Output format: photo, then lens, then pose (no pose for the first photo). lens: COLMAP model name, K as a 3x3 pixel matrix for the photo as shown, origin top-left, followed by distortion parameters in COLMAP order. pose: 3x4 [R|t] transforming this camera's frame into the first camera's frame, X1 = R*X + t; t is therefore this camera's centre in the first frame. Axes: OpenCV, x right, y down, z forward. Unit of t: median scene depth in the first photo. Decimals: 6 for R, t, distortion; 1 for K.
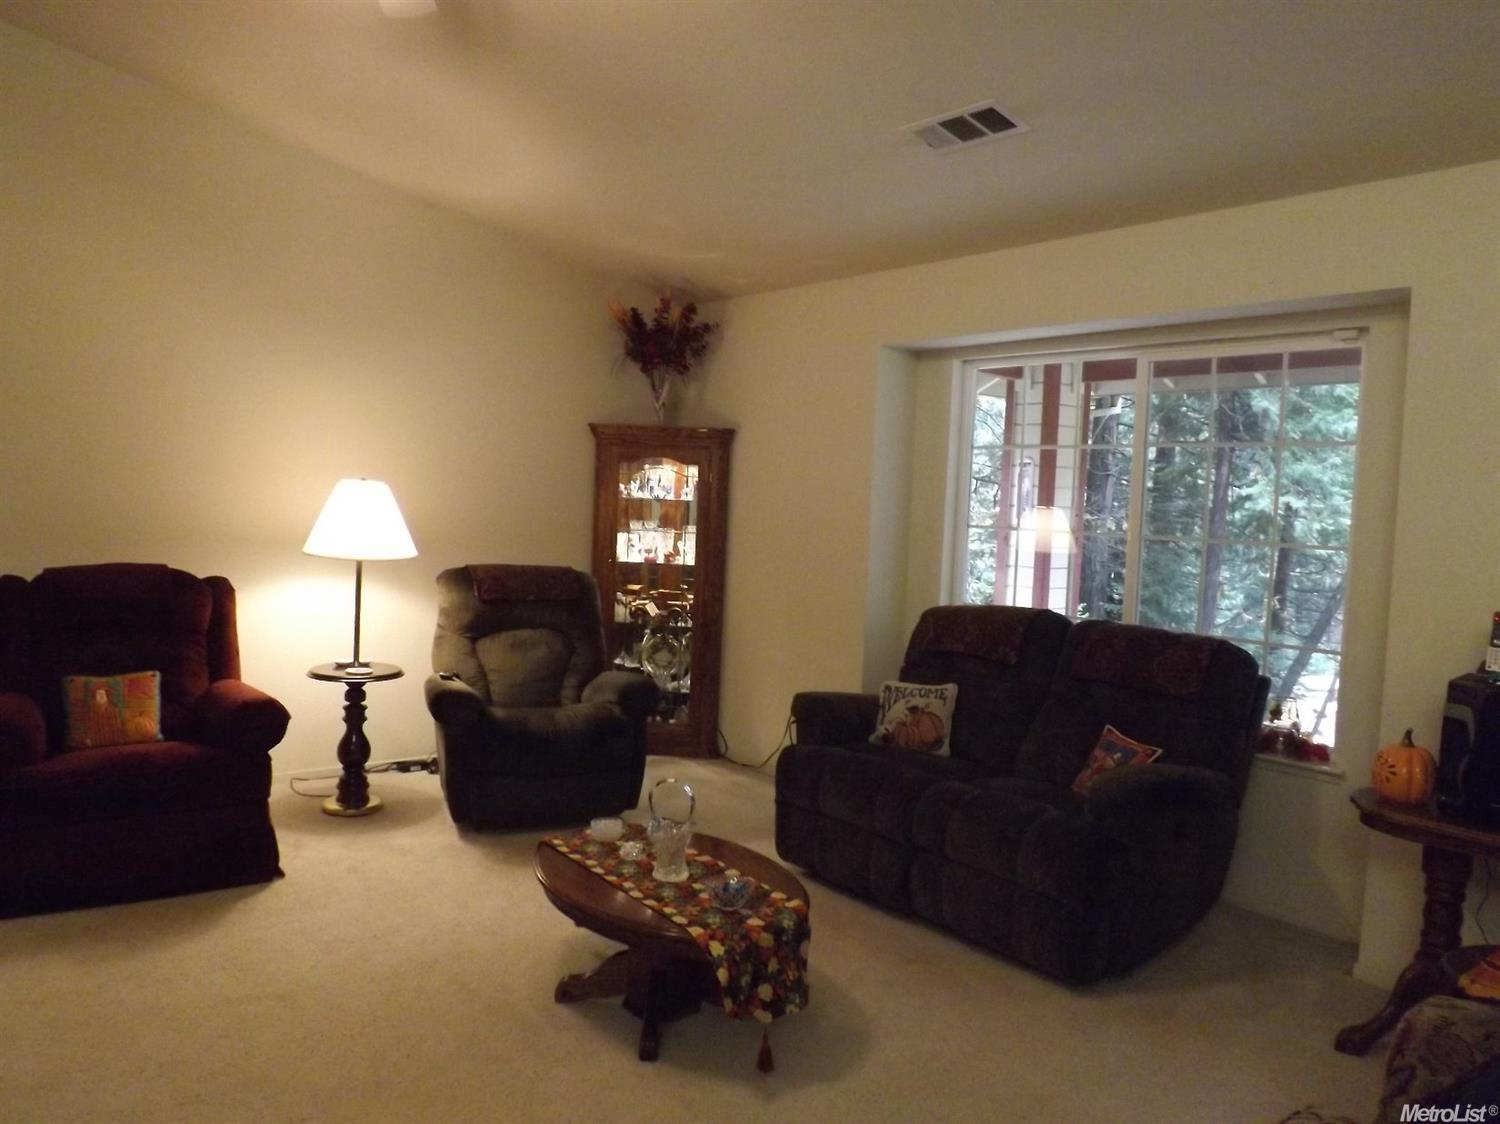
lens RADIAL K [[1062.4, 0, 748.4], [0, 1062.4, 566.2], [0, 0, 1]] dist [-0.078007, 0.022324]
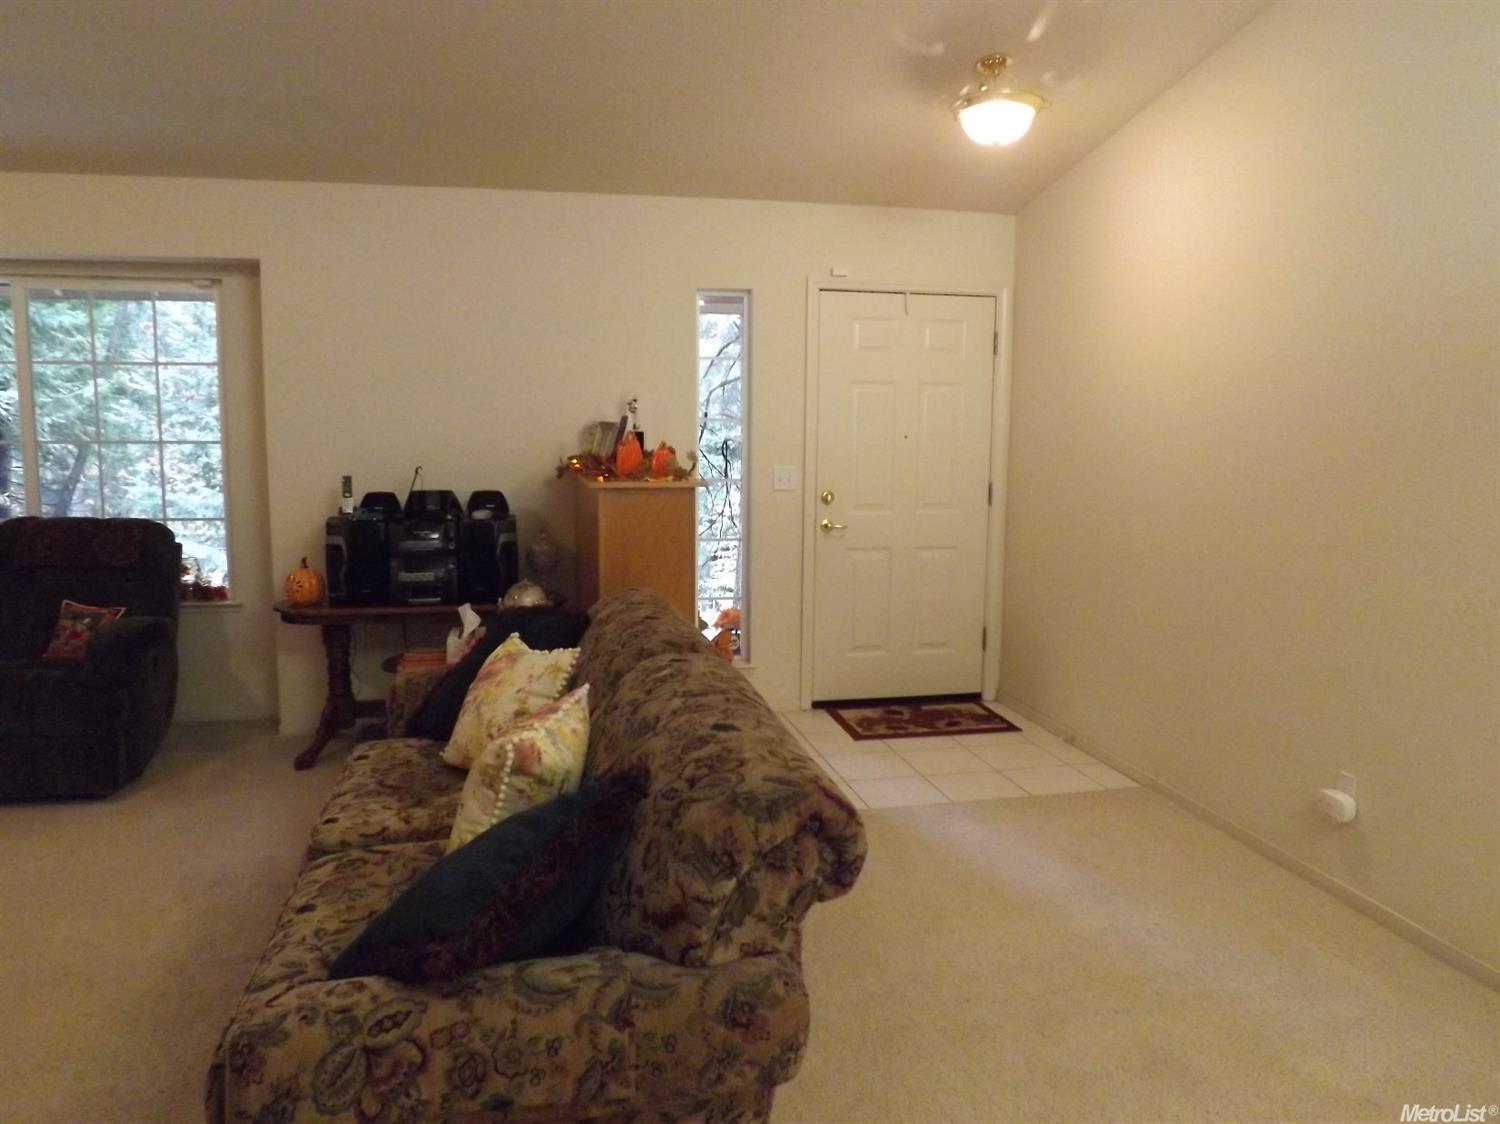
lens RADIAL K [[1062.4, 0, 748.4], [0, 1062.4, 566.2], [0, 0, 1]] dist [-0.078007, 0.022324]
pose [[0.419226, -0.155346, 0.894493, -0.339022], [0.057104, 0.987813, 0.144789, -0.012739], [-0.906084, -0.009620, 0.422988, -0.188187]]
